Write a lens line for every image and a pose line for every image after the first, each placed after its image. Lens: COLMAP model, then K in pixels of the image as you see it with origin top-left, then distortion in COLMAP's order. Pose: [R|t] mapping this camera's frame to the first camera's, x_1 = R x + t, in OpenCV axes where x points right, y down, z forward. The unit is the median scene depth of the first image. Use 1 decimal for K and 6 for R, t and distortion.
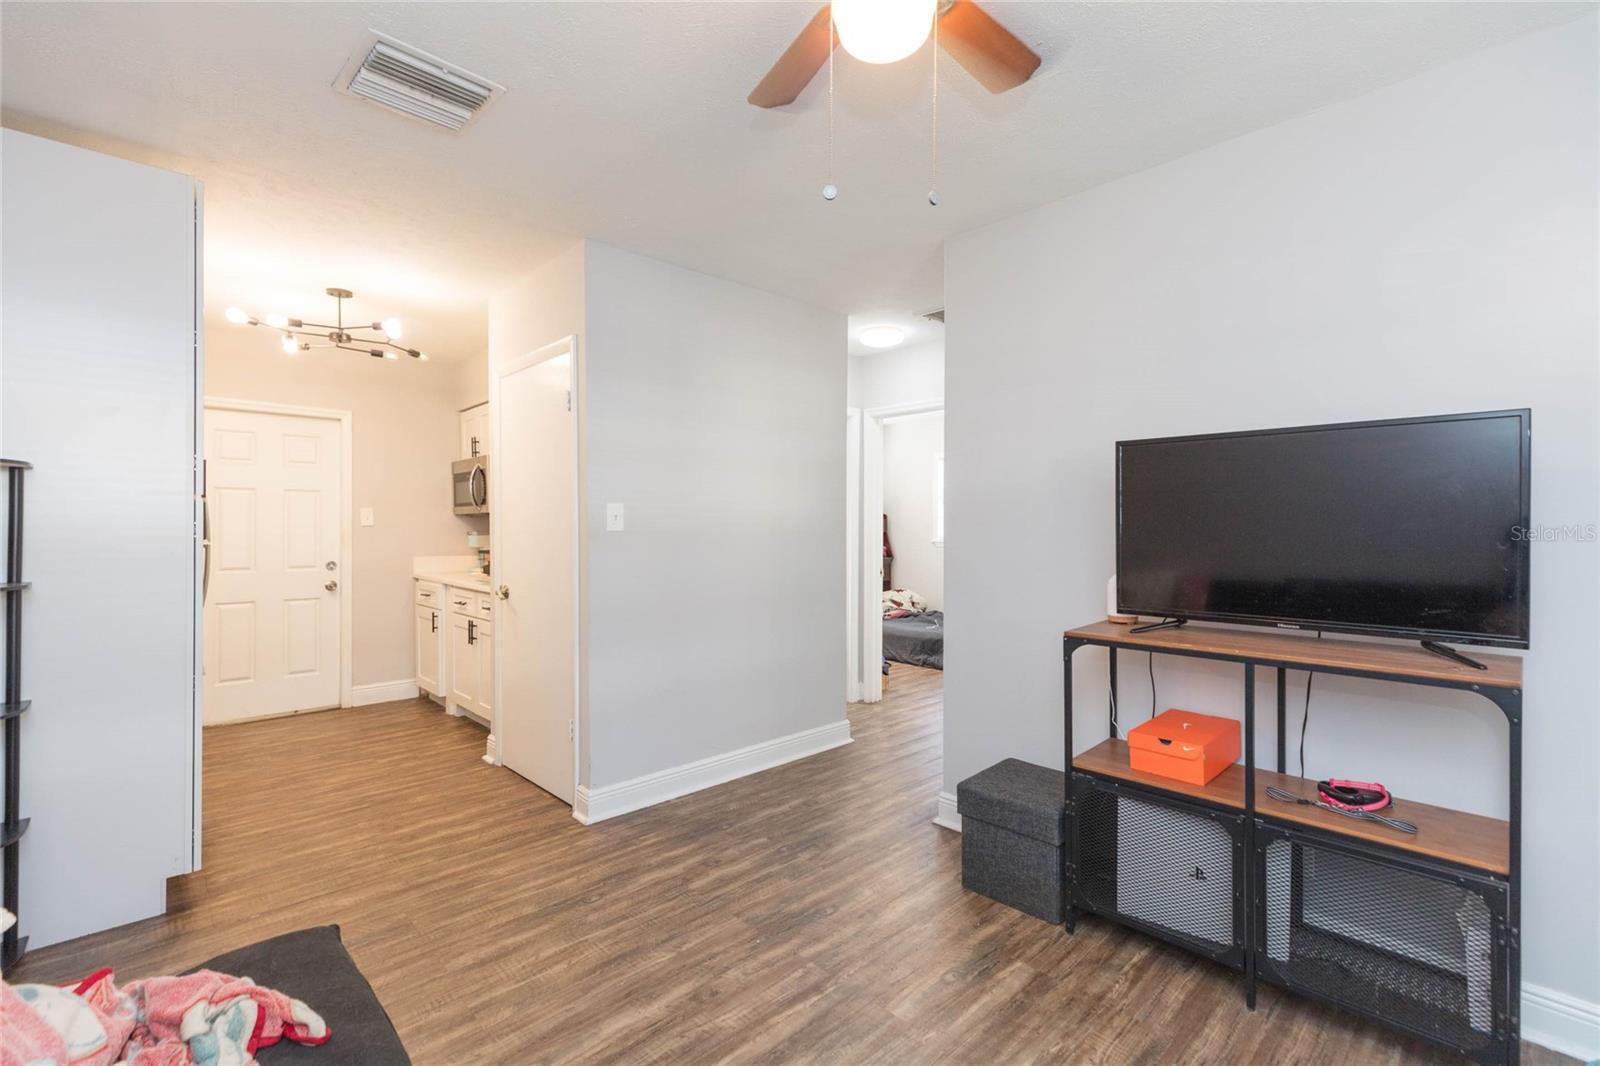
lens RADIAL K [[712.4, 0, 809.9], [0, 712.4, 525.7], [0, 0, 1]] dist [0.000975, 0.000112]
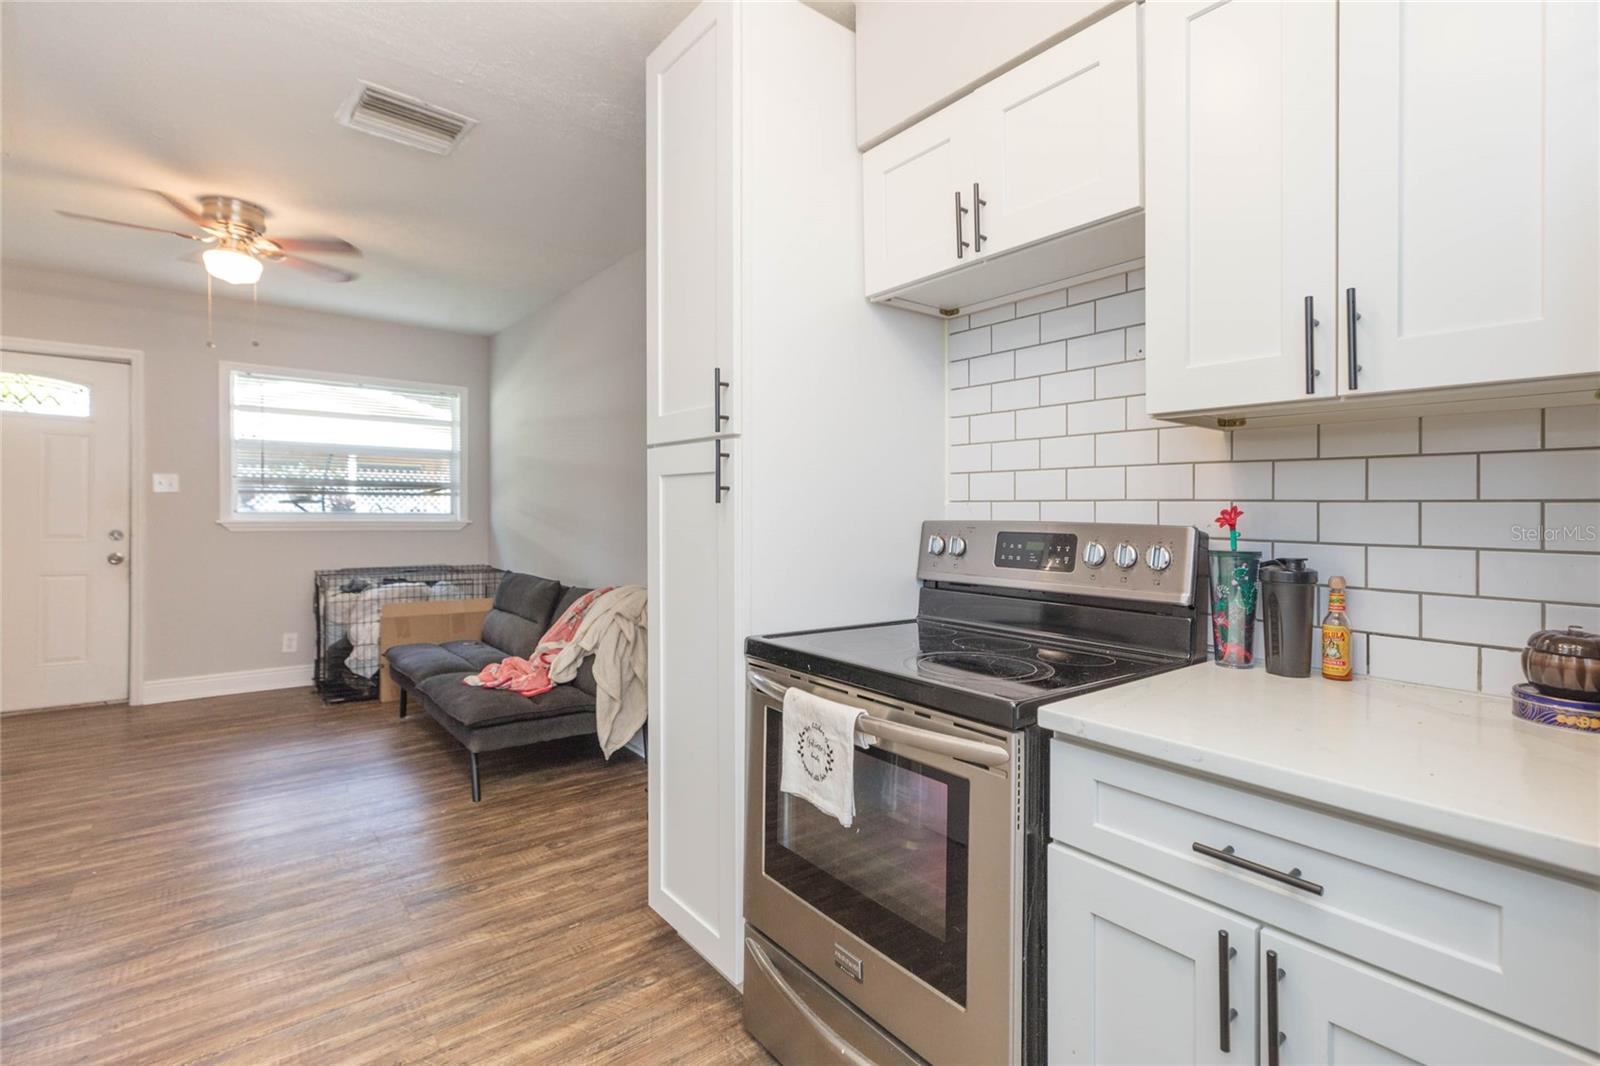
lens RADIAL K [[751.9, 0, 844.8], [0, 751.9, 532.3], [0, 0, 1]] dist [-0.000642, -0.000002]
pose [[-0.997665, -0.015199, 0.066579, -0.985027], [-0.013368, 0.999522, 0.027864, 0.027176], [-0.066971, 0.026909, -0.997392, 1.597643]]
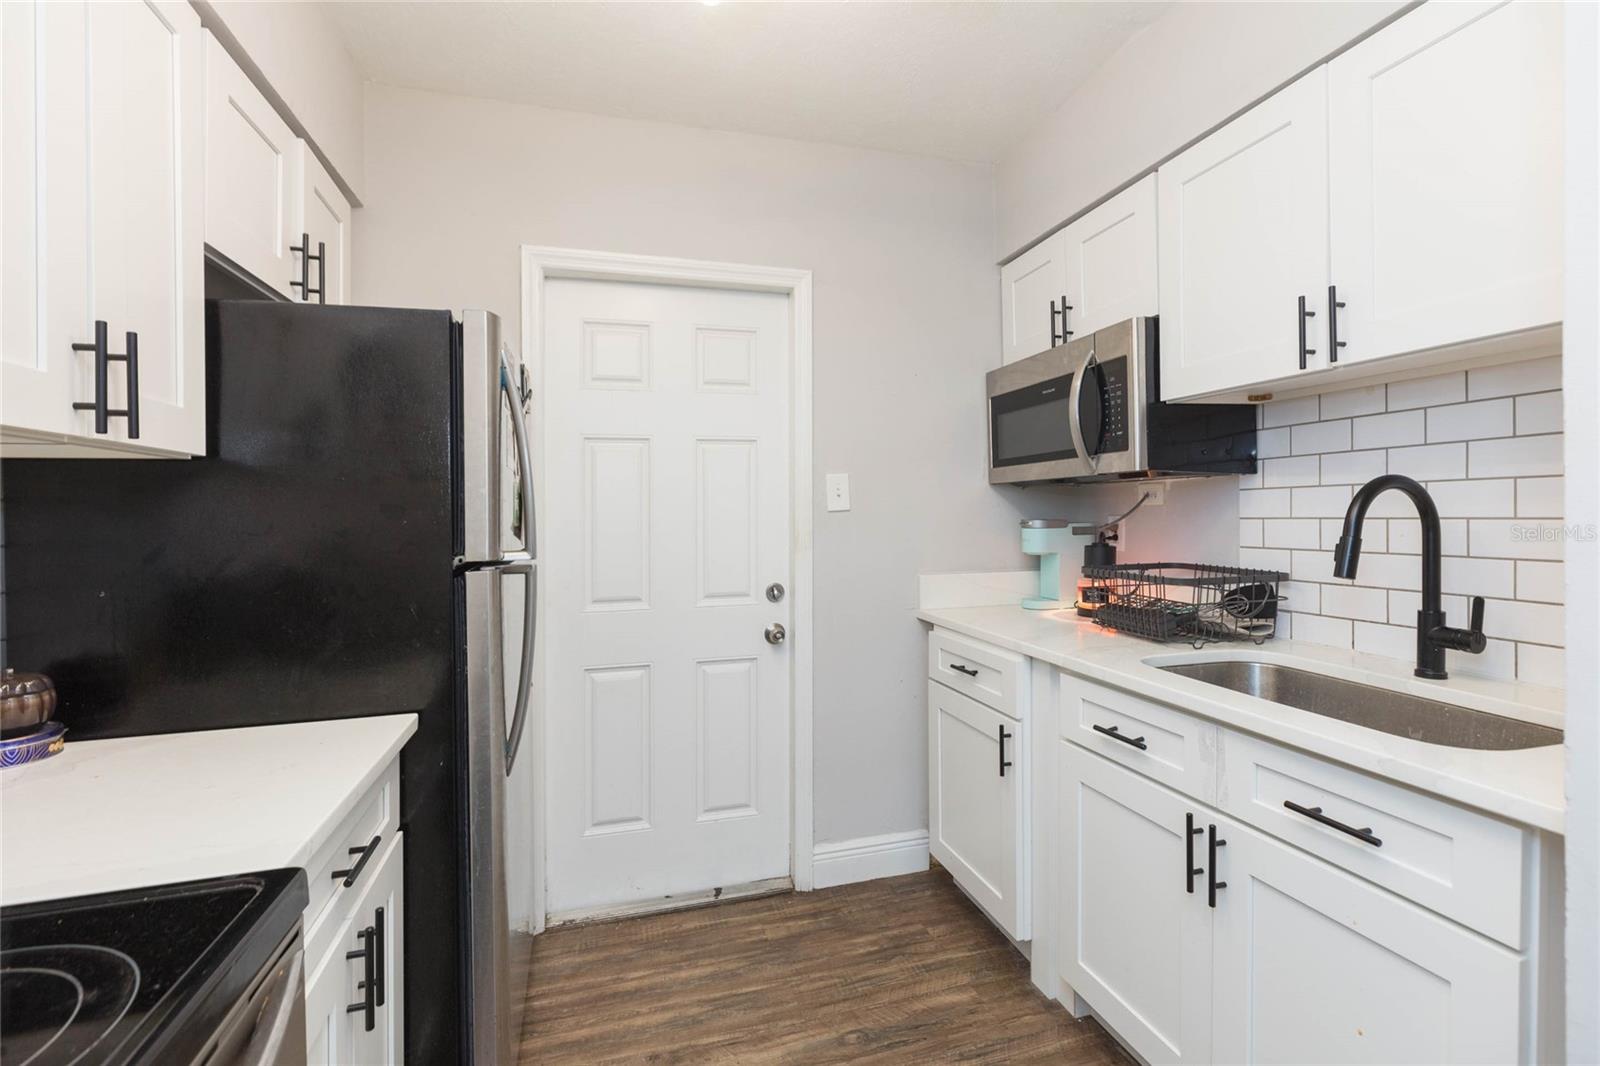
lens RADIAL K [[731.9, 0, 810.0], [0, 731.9, 508.3], [0, 0, 1]] dist [0.001855, 0.000793]
pose [[0.887893, -0.010670, -0.459926, -0.756357], [0.010920, 0.999938, -0.002116, -0.001527], [0.459920, -0.003144, 0.887955, 1.020082]]
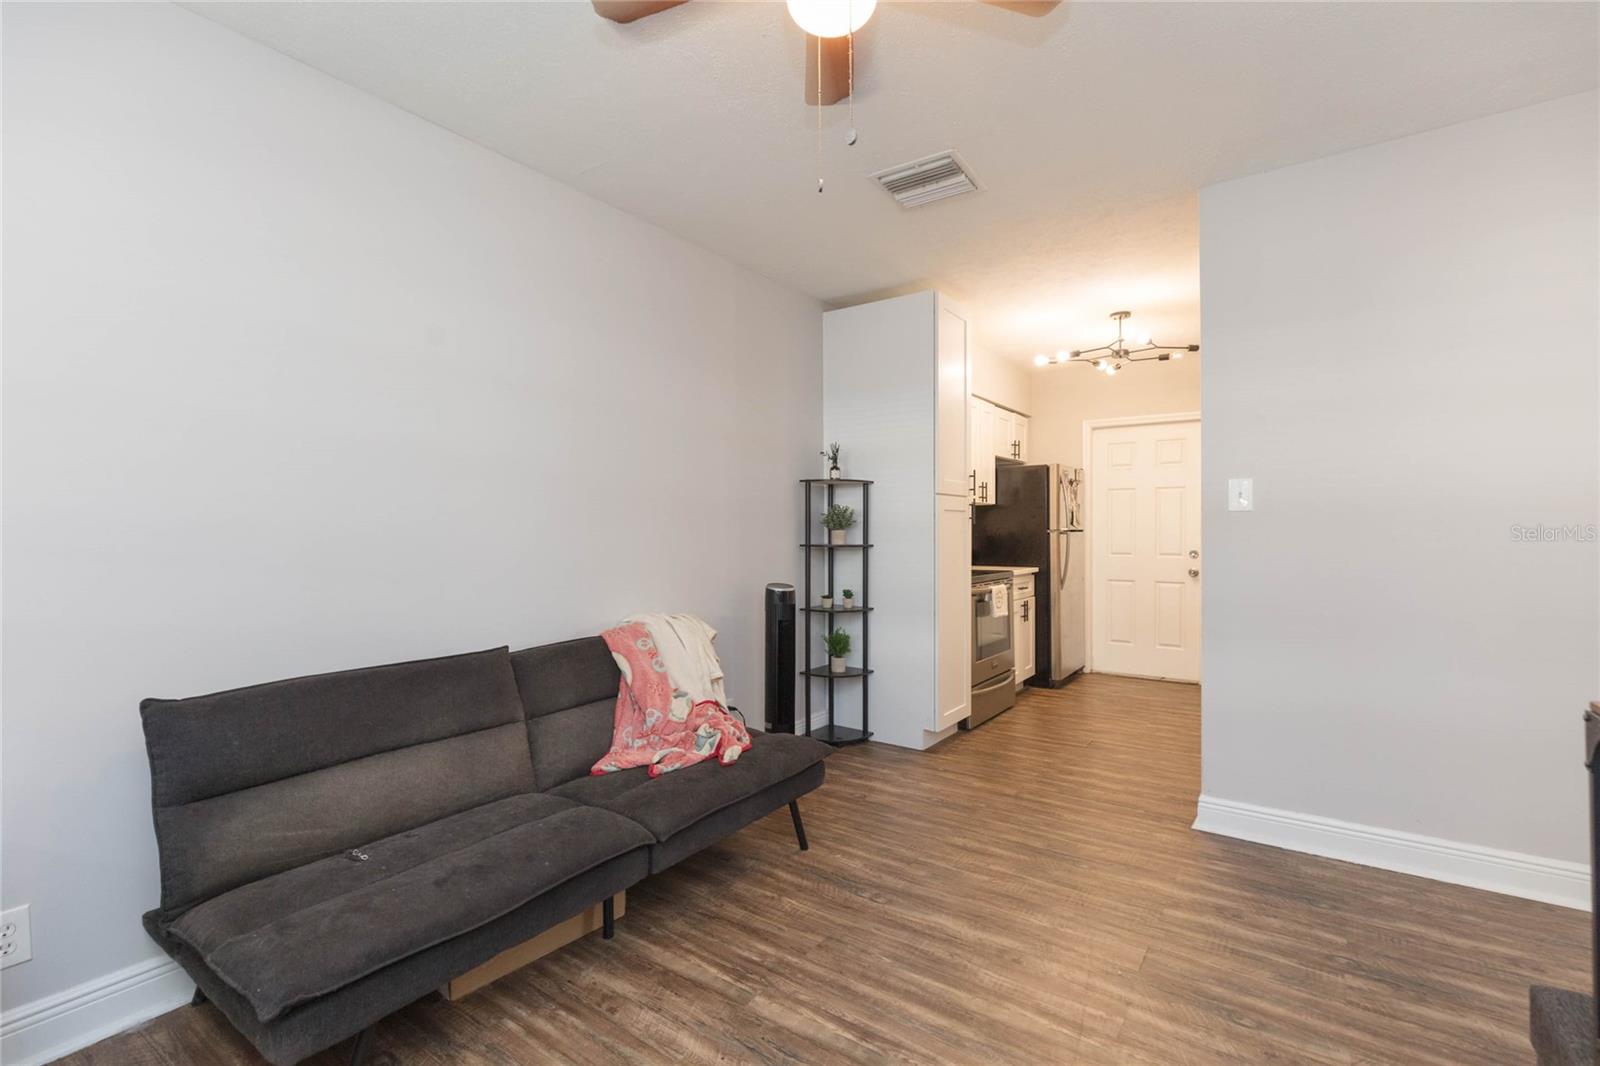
lens RADIAL K [[719.4, 0, 805.6], [0, 719.4, 548.3], [0, 0, 1]] dist [-0.000597, -0.000238]
pose [[0.187204, 0.020753, -0.982102, 0.555345], [0.003238, 0.999758, 0.021744, 0.037611], [0.982316, -0.007250, 0.187092, 0.367956]]
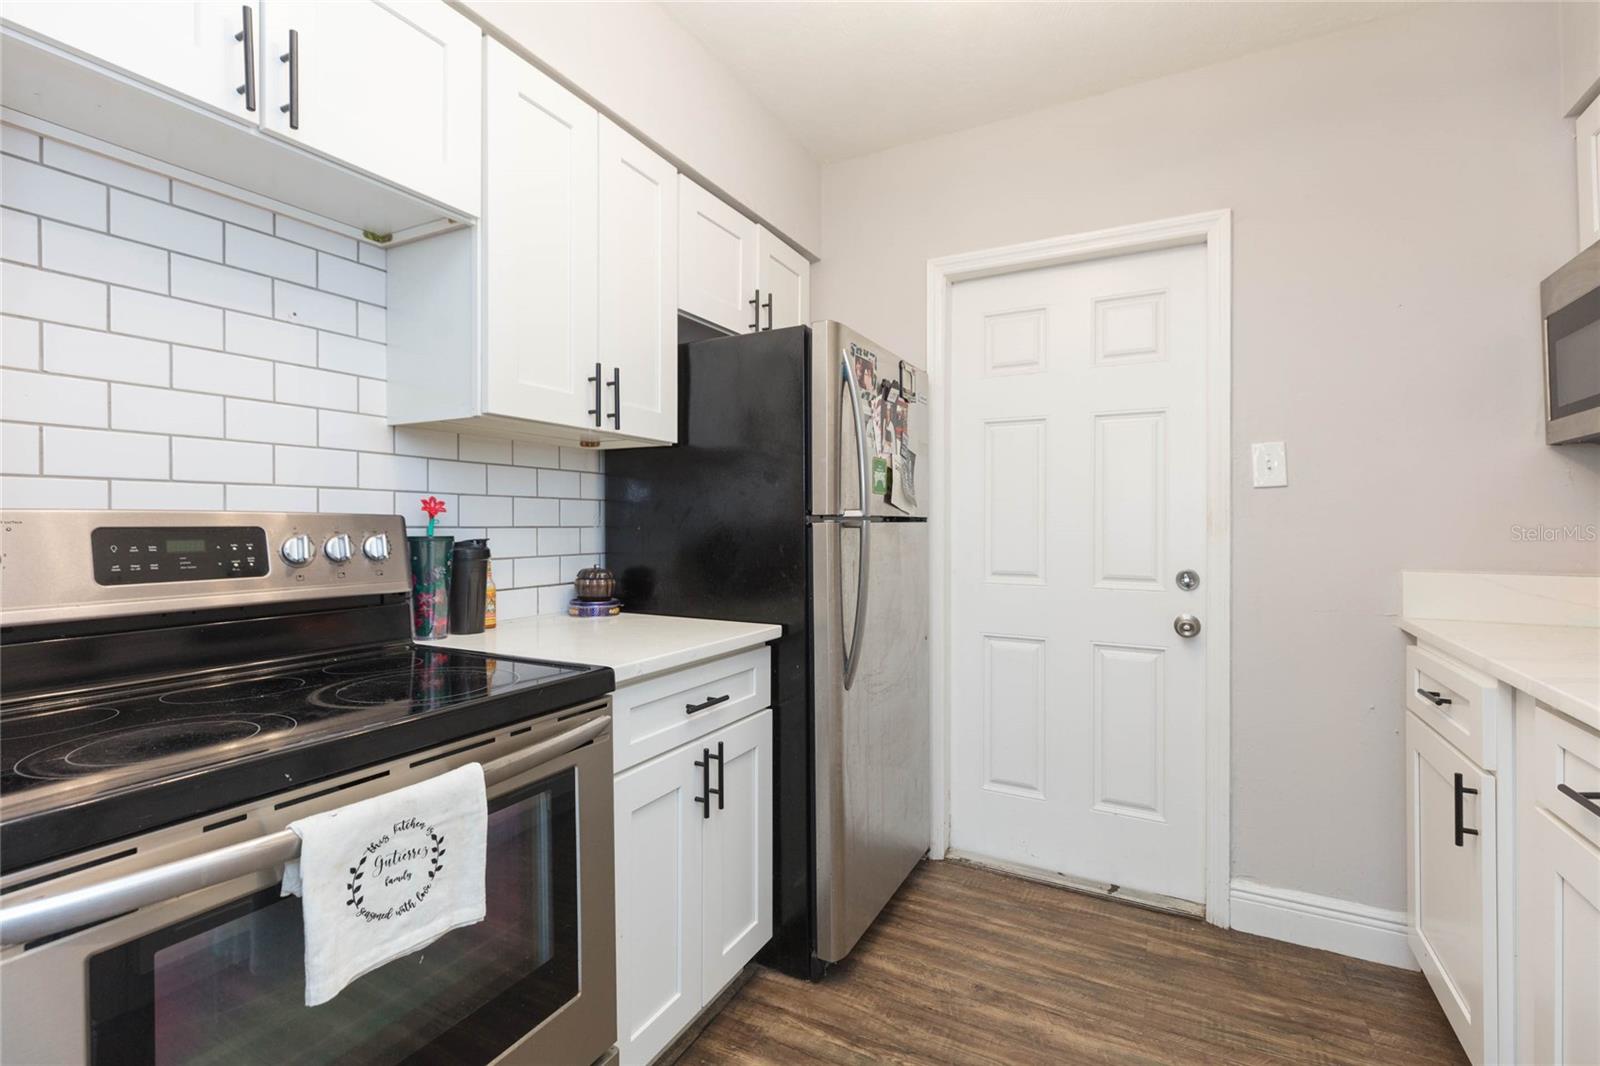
lens RADIAL K [[723.8, 0, 799.9], [0, 723.8, 516.9], [0, 0, 1]] dist [0.002327, -0.000680]
pose [[0.306015, -0.005947, -0.952008, -0.580158], [-0.004955, 0.999957, -0.007840, 0.039060], [0.952014, 0.007116, 0.305972, 1.150918]]
